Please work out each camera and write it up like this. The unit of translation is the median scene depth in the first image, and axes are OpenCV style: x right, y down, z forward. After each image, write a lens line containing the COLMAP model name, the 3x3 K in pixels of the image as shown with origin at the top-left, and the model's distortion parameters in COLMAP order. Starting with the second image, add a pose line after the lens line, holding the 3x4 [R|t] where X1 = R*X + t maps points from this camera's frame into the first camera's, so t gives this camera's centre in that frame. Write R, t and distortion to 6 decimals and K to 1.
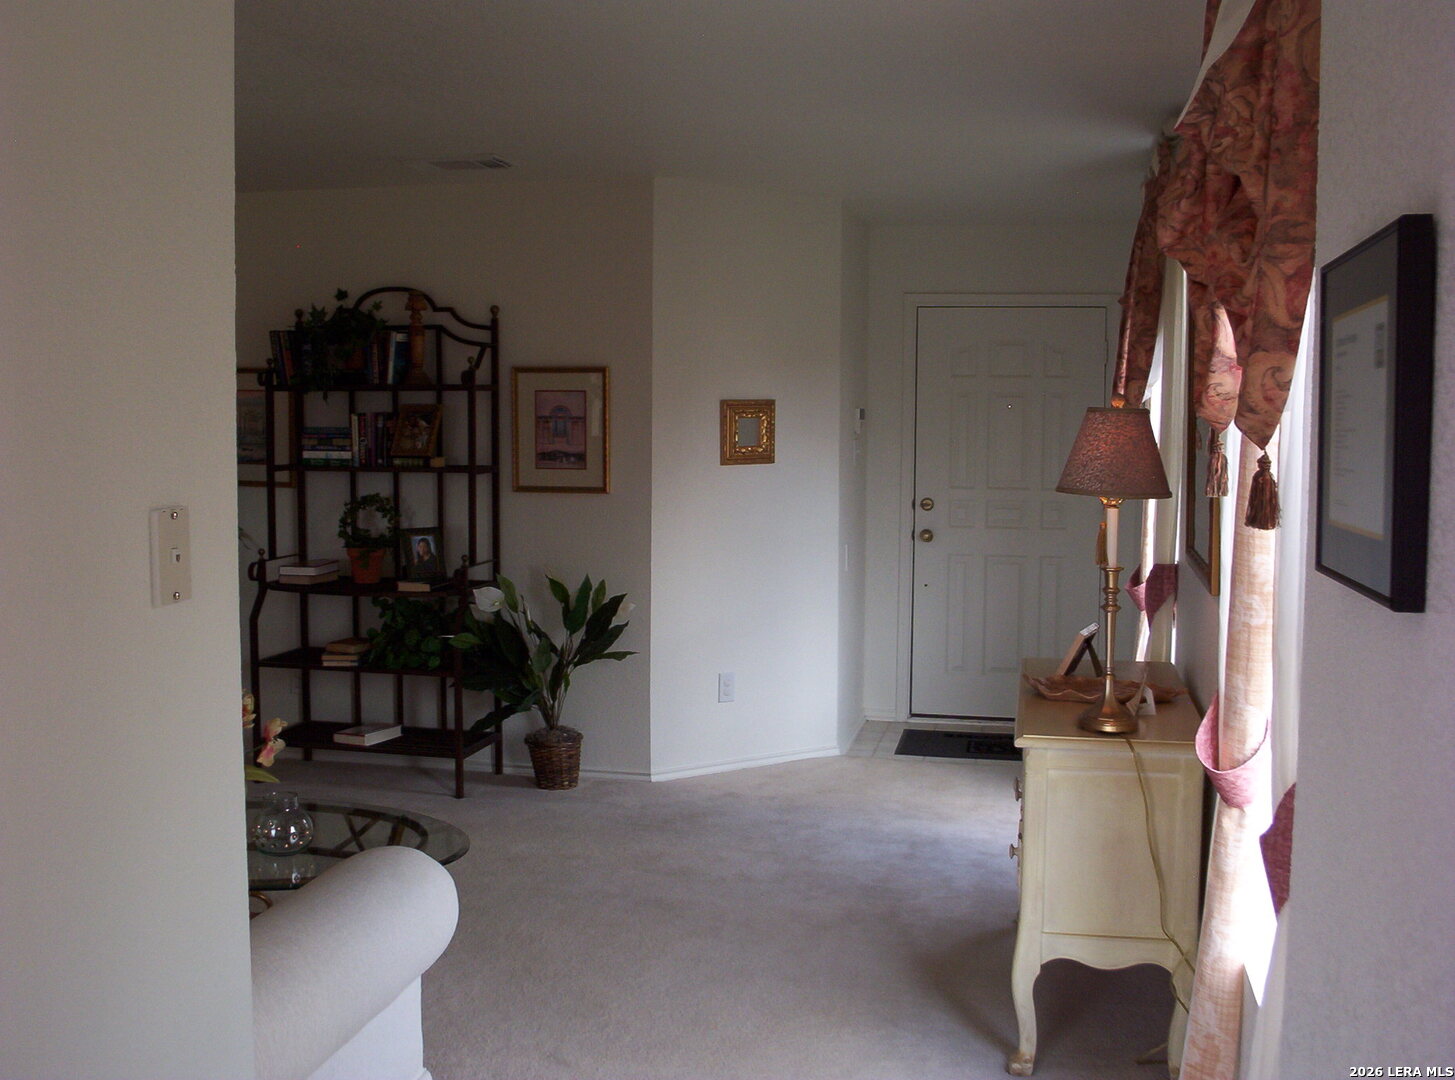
lens RADIAL K [[1594.3, 0, 726.3], [0, 1594.3, 538.5], [0, 0, 1]] dist [-0.085019, 0.000000]
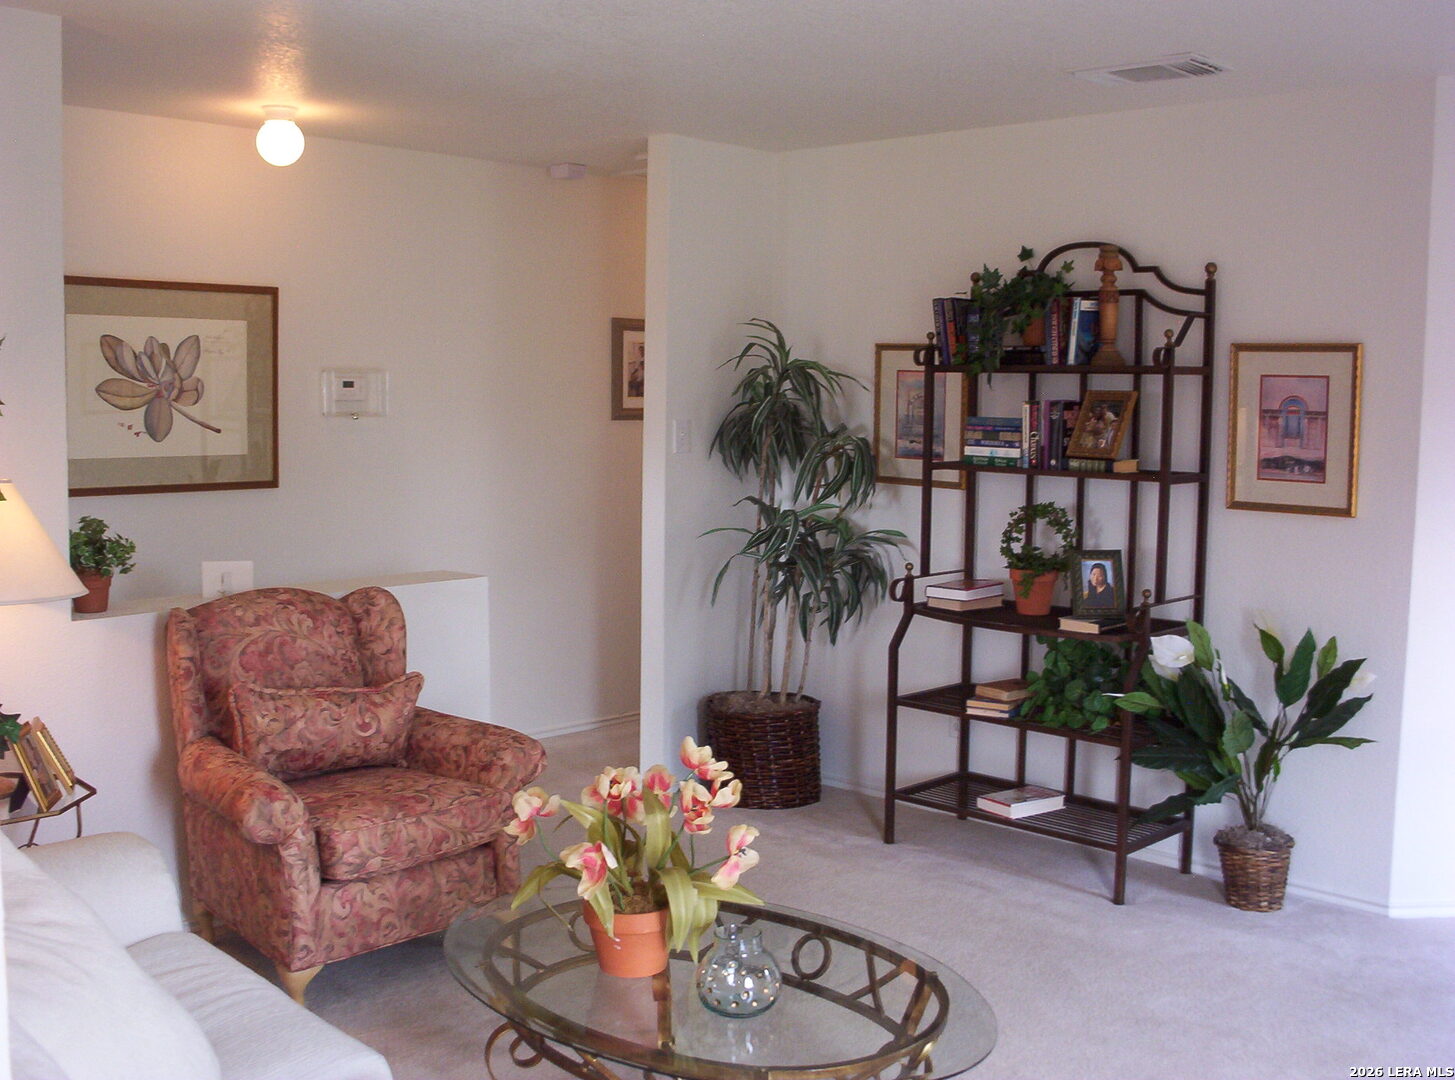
lens RADIAL K [[1594.3, 0, 731.9], [0, 1594.3, 543.9], [0, 0, 1]] dist [-0.085019, 0.000000]
pose [[0.863429, 0.057963, -0.501130, 0.042003], [-0.051613, 0.998314, 0.026542, -0.020749], [0.501824, 0.002948, 0.864965, 0.234313]]
